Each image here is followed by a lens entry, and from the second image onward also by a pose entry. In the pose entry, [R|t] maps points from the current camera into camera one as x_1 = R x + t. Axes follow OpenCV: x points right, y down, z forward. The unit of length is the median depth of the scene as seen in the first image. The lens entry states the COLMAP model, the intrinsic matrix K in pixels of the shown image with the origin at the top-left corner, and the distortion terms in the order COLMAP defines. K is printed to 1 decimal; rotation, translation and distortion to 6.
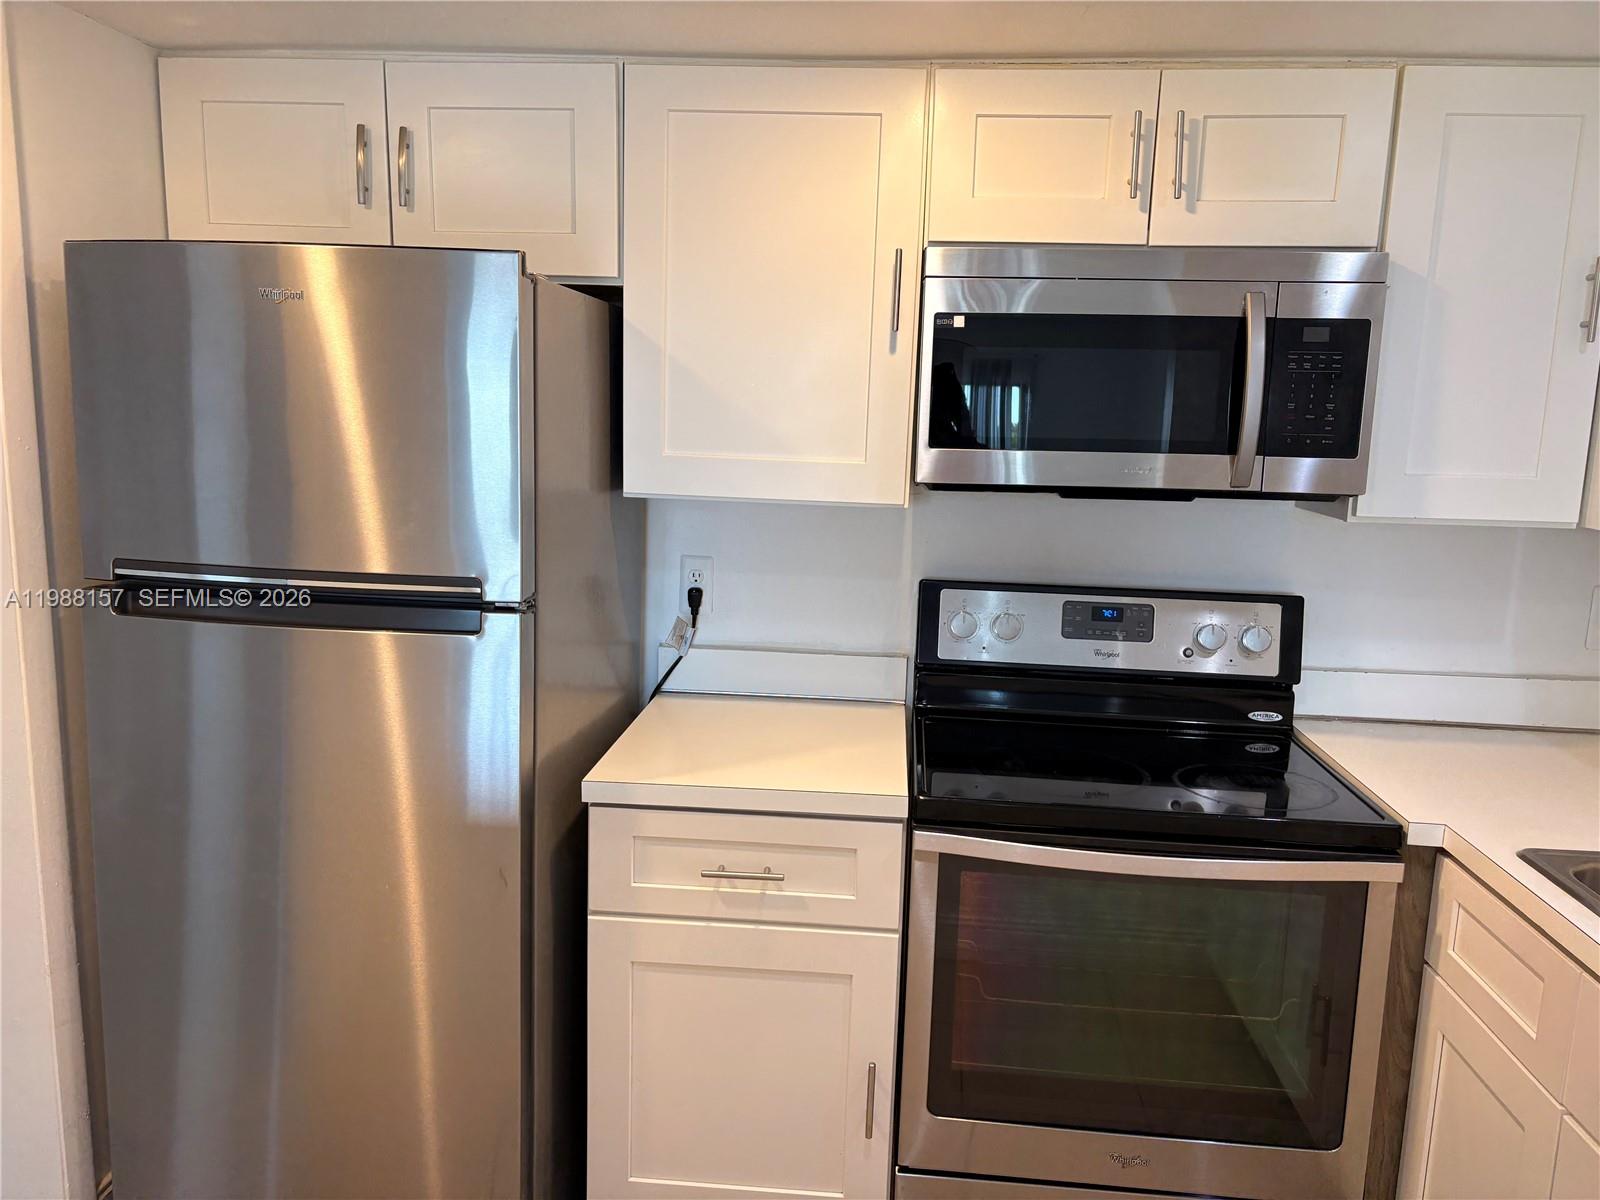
lens RADIAL K [[1205.8, 0, 800.2], [0, 1205.8, 610.8], [0, 0, 1]] dist [0.037950, -0.046786]
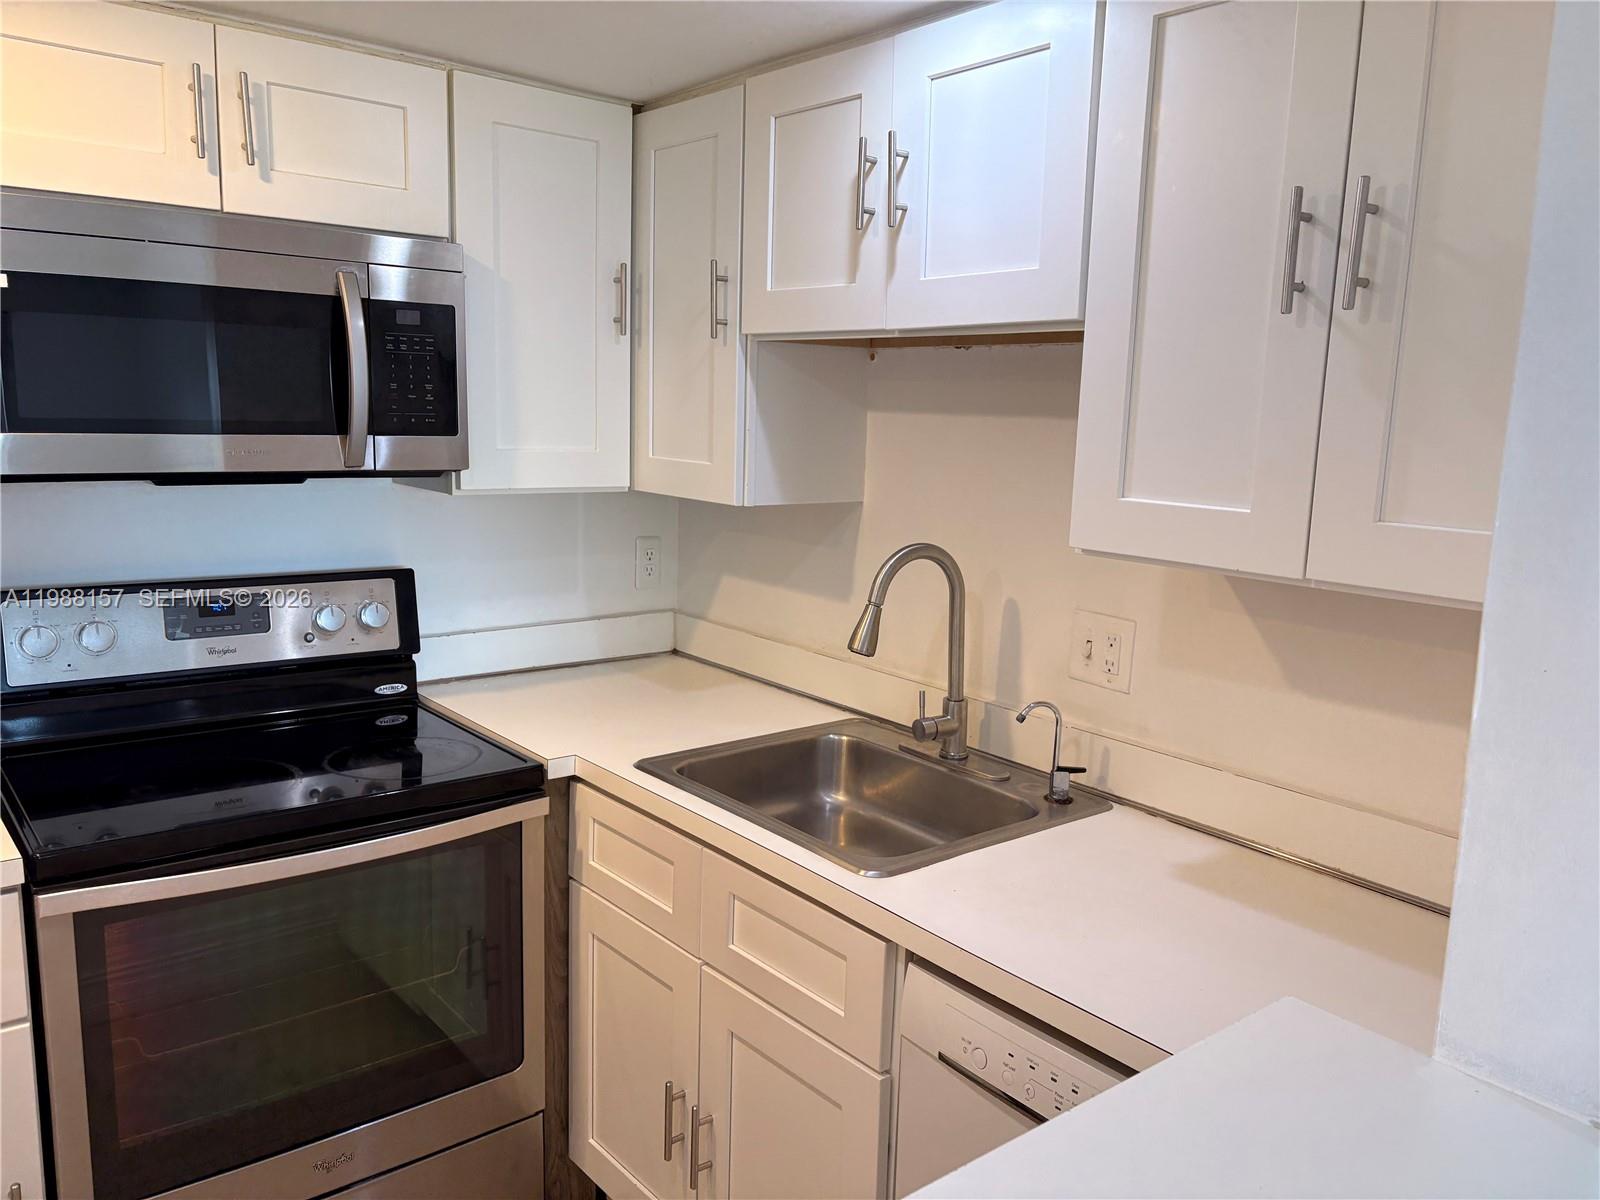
lens RADIAL K [[1205.8, 0, 809.1], [0, 1205.8, 606.9], [0, 0, 1]] dist [0.037950, -0.046786]
pose [[0.707643, -0.120227, 0.696266, -0.080397], [0.107779, 0.992252, 0.061797, -0.008068], [-0.698301, 0.031313, 0.715119, 0.023867]]
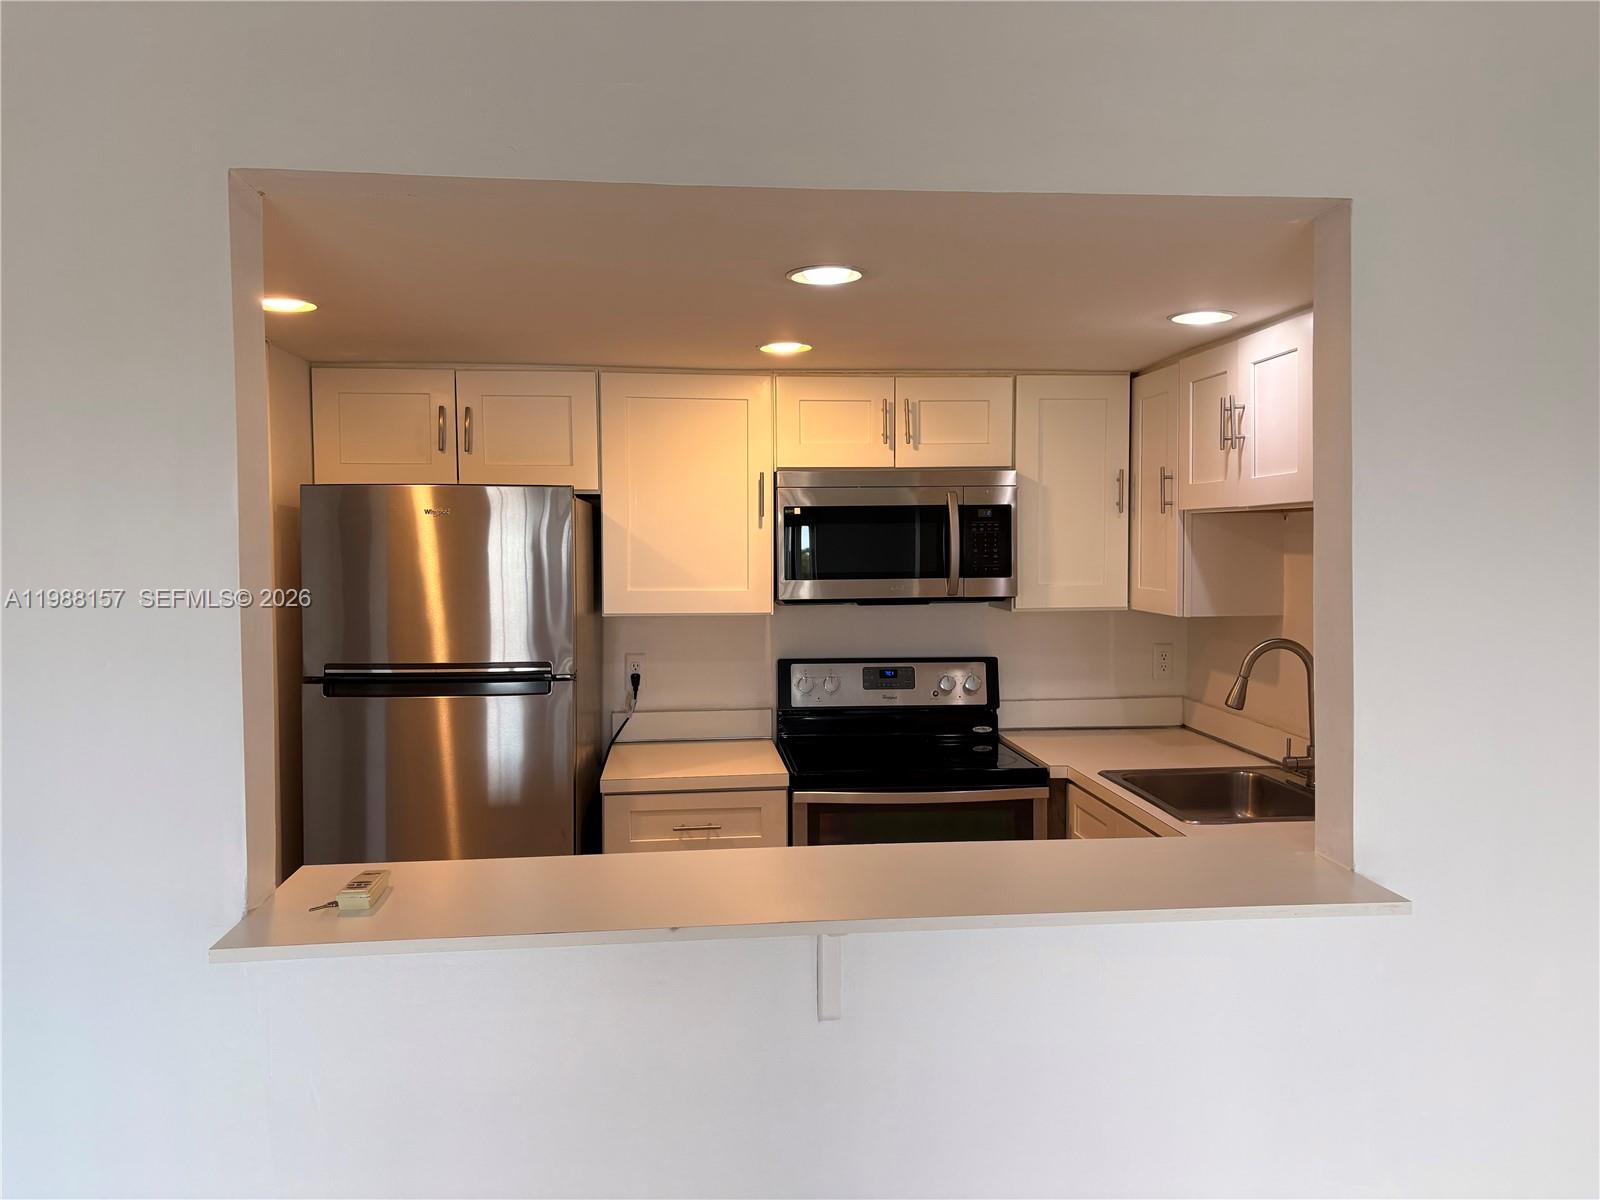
lens RADIAL K [[1205.8, 0, 796.8], [0, 1205.8, 606.3], [0, 0, 1]] dist [0.037950, -0.046786]
pose [[0.982655, -0.043458, 0.180280, -0.195682], [0.064077, 0.991845, -0.110173, 0.098789], [-0.174021, 0.119814, 0.977426, -0.727229]]
